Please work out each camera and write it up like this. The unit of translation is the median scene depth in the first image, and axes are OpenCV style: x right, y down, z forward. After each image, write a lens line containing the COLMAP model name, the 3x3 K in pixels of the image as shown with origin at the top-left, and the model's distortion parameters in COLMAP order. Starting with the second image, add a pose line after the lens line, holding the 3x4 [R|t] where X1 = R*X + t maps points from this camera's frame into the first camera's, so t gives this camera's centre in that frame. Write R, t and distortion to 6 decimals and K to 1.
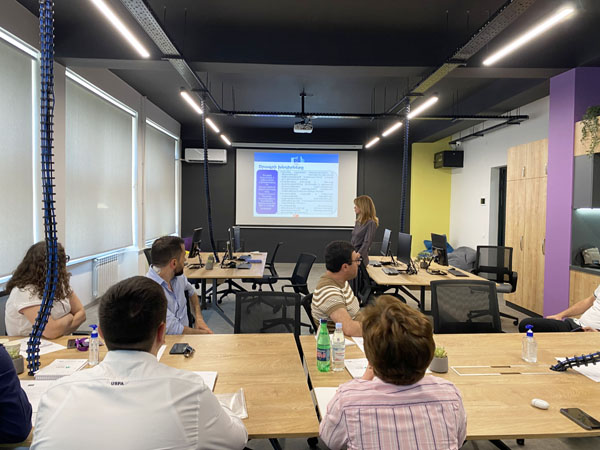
lens RADIAL K [[453.1, 0, 299.7], [0, 453.1, 228.8], [0, 0, 1]] dist [0.013985, -0.004963]
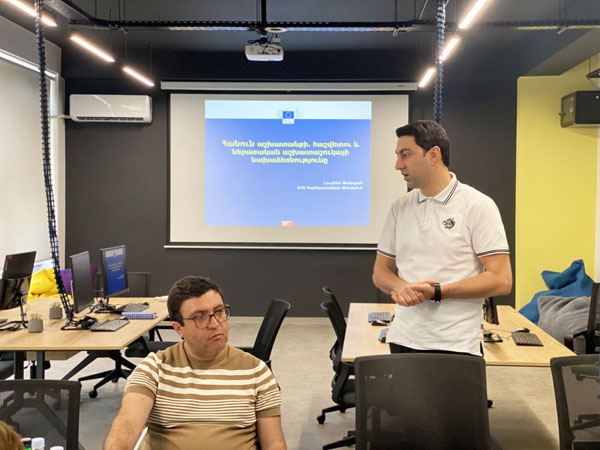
lens RADIAL K [[887.5, 0, 304.8], [0, 887.5, 223.5], [0, 0, 1]] dist [0.033884, 0.000000]
pose [[0.998867, -0.008230, -0.046867, 0.079304], [0.006912, 0.999578, -0.028216, -0.000972], [0.047079, 0.027860, 0.998503, 0.010287]]
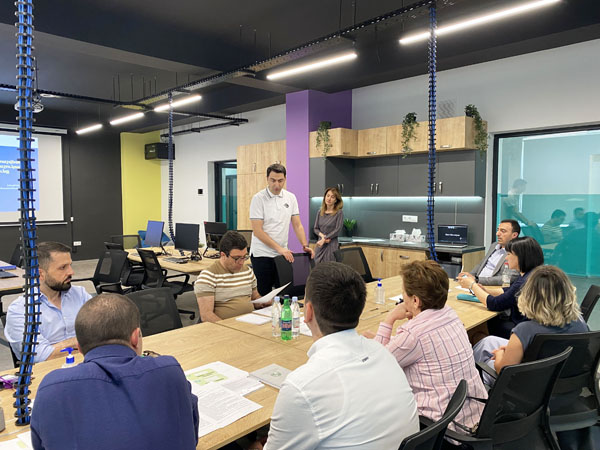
lens RADIAL K [[453.1, 0, 285.2], [0, 453.1, 239.2], [0, 0, 1]] dist [0.013985, -0.004963]
pose [[0.745313, -0.076066, 0.662362, -0.212785], [0.045120, 0.996947, 0.063719, -0.006762], [-0.665186, -0.017604, 0.746470, 0.037663]]
